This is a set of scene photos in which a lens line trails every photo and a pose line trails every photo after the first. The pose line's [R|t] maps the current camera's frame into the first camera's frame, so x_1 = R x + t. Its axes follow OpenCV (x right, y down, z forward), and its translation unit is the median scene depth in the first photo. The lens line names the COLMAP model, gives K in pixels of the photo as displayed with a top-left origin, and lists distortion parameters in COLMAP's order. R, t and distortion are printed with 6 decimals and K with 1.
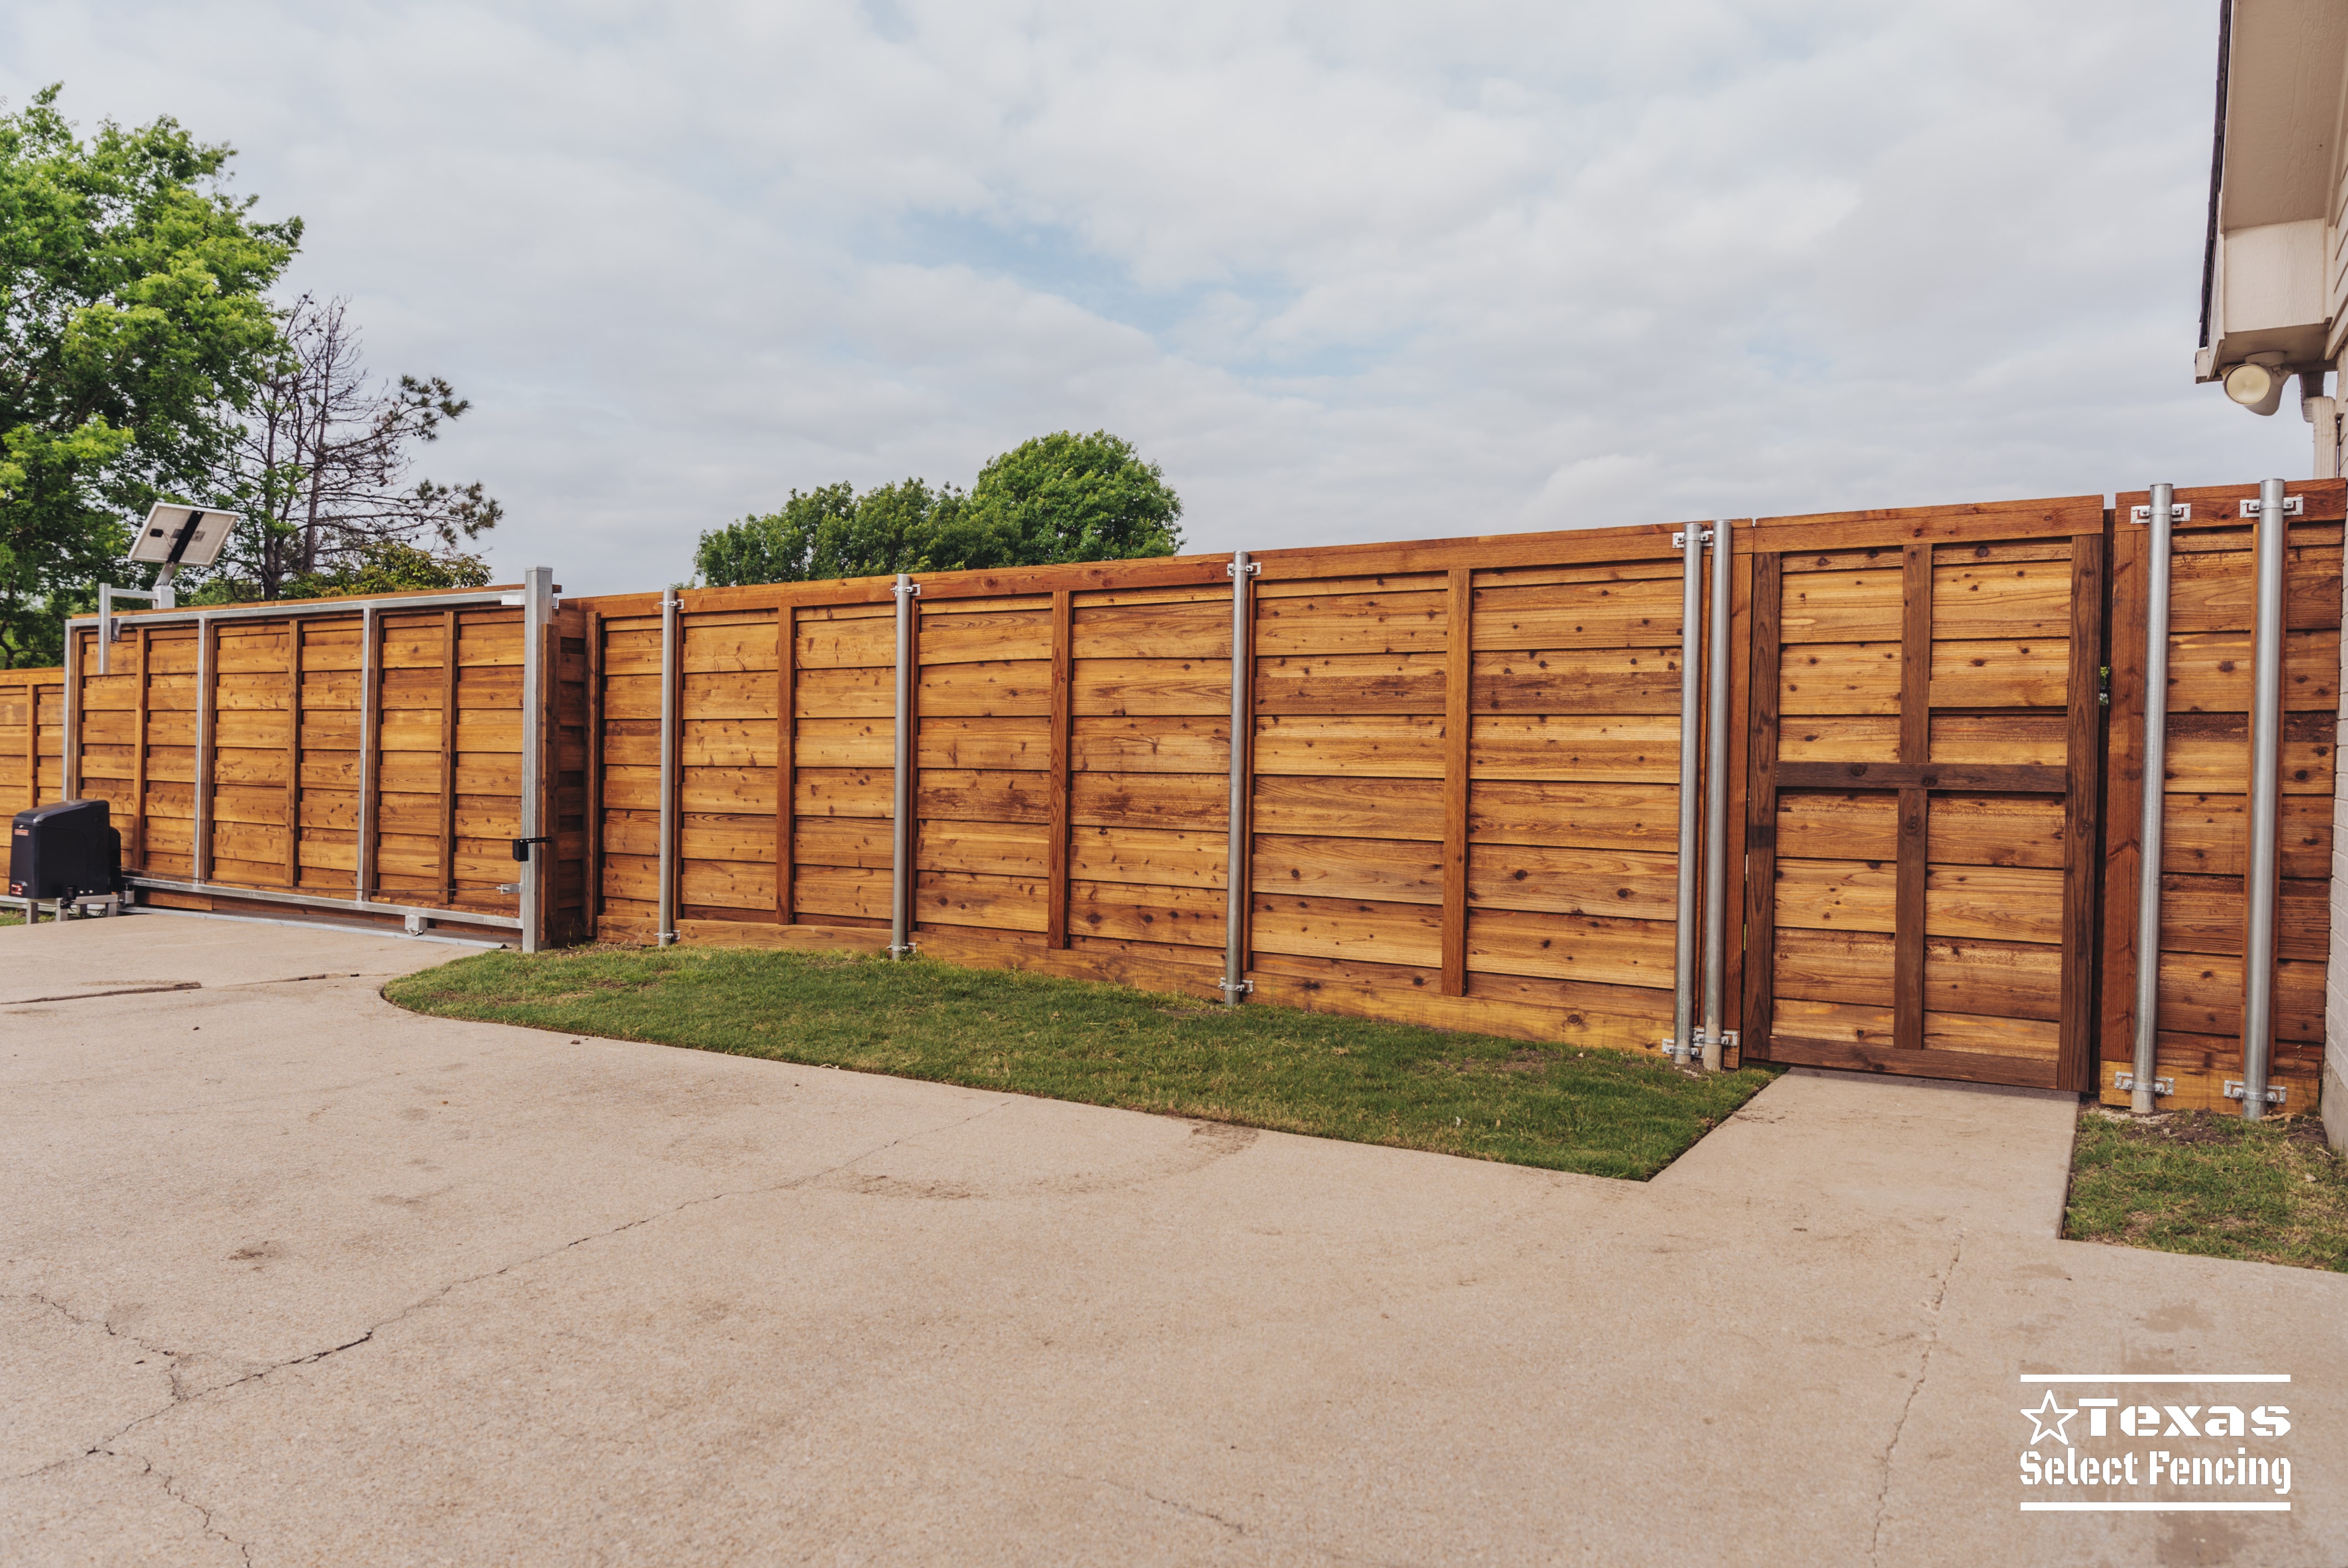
lens RADIAL K [[1586.2, 0, 1185.9], [0, 1586.2, 781.9], [0, 0, 1]] dist [-0.005760, -0.003086]
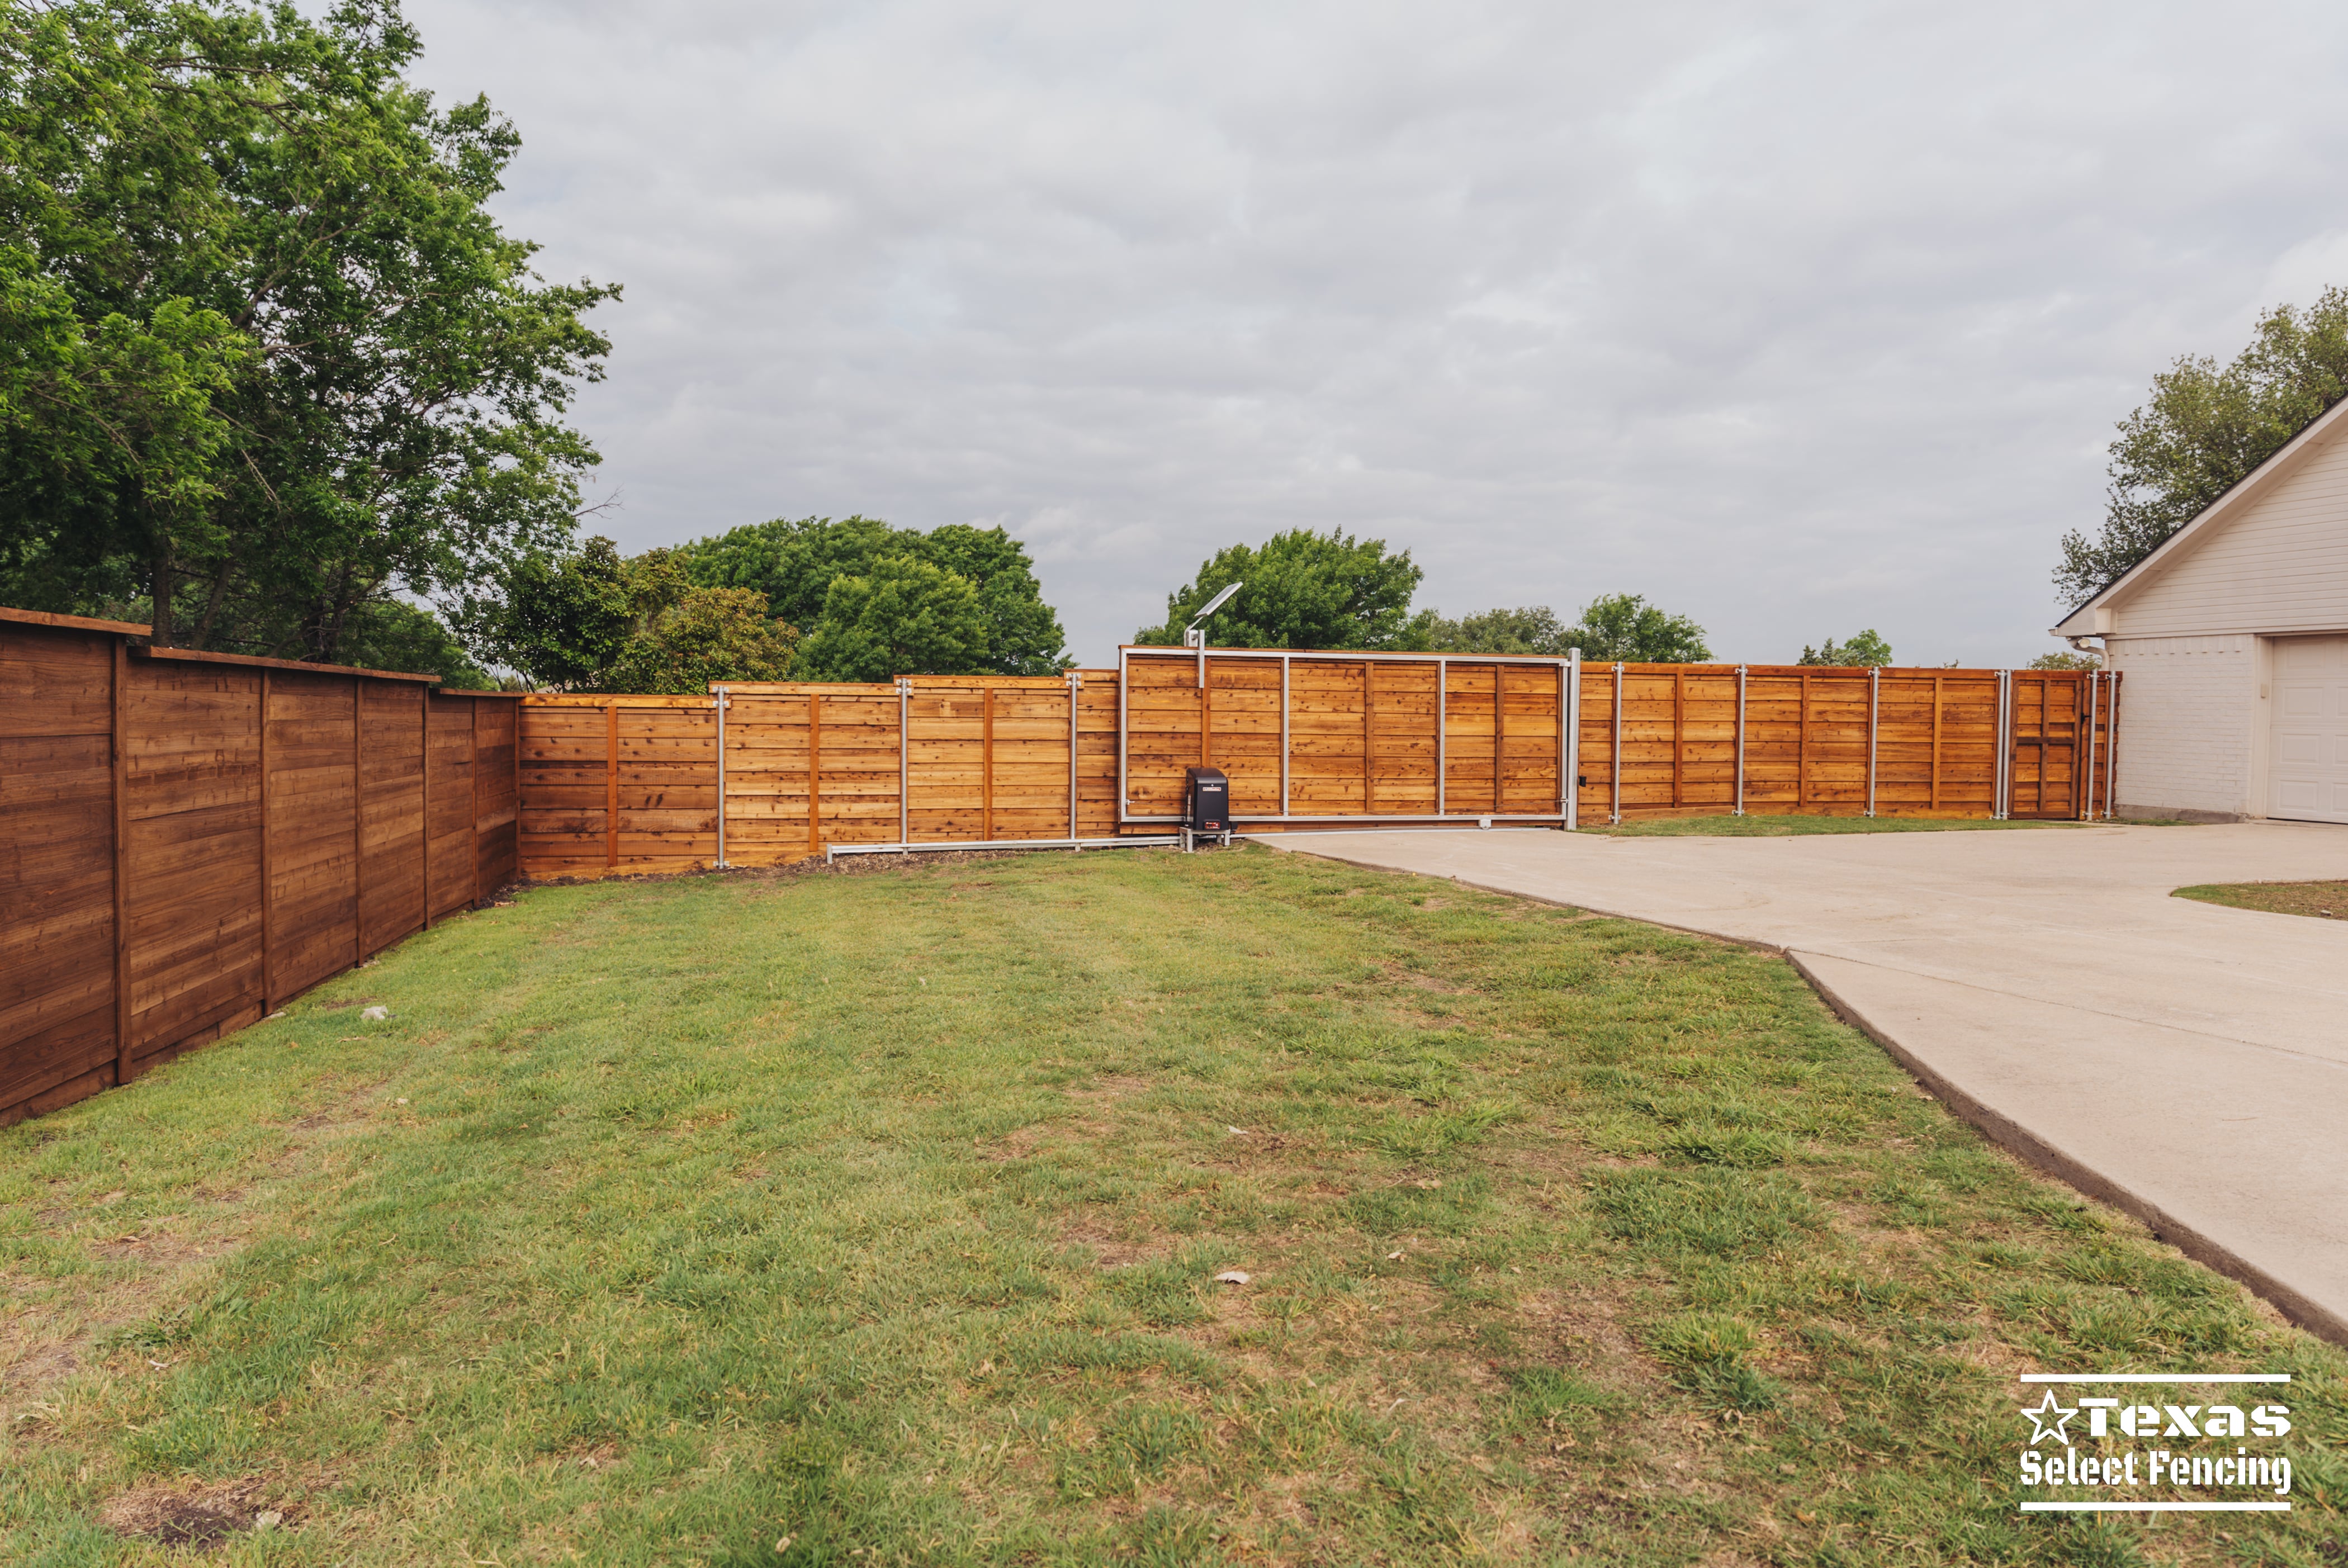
lens RADIAL K [[1586.3, 0, 1185.9], [0, 1586.3, 781.9], [0, 0, 1]] dist [-0.005760, -0.003086]
pose [[0.701233, -0.034727, 0.712086, -1.932292], [0.012529, 0.999259, 0.036393, -0.034977], [-0.712822, -0.016598, 0.701149, -0.106580]]
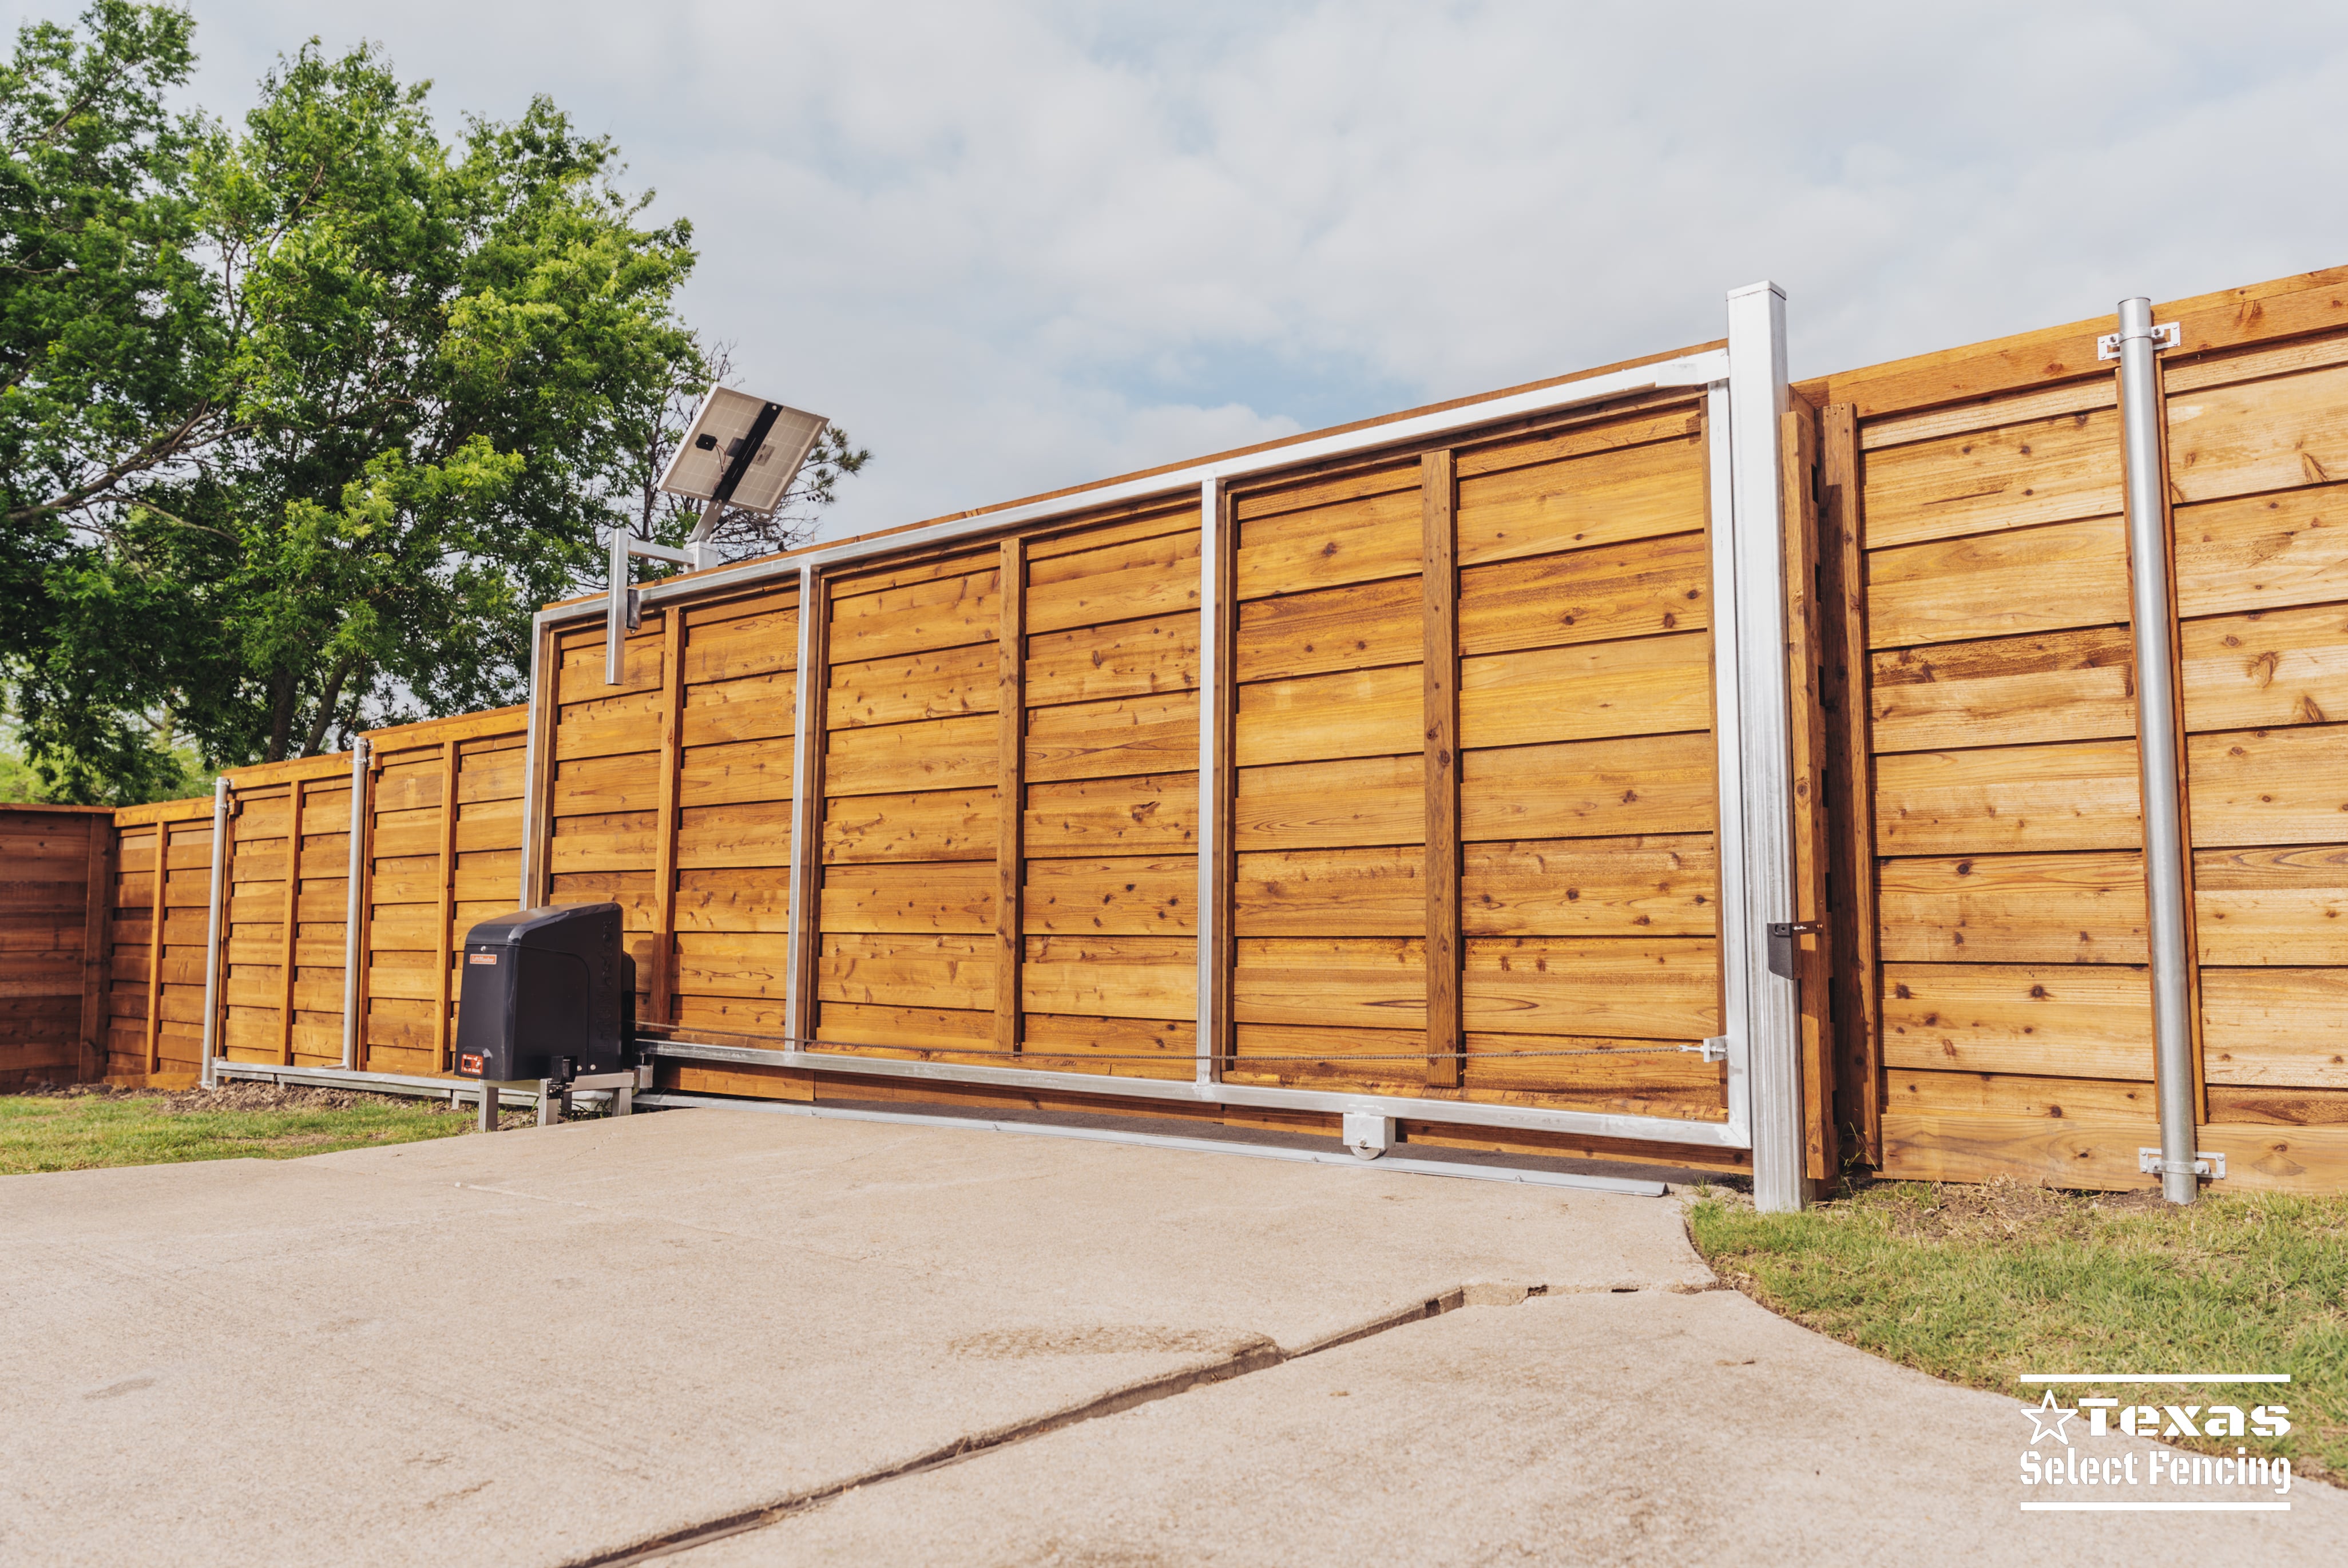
lens RADIAL K [[1609.1, 0, 1174.0], [0, 1609.1, 784.0], [0, 0, 1]] dist [-0.001653, -0.001166]
pose [[0.991910, -0.031680, -0.122927, -0.433080], [0.019474, 0.994871, -0.099259, 0.031440], [0.125441, 0.096062, 0.987439, 0.473862]]
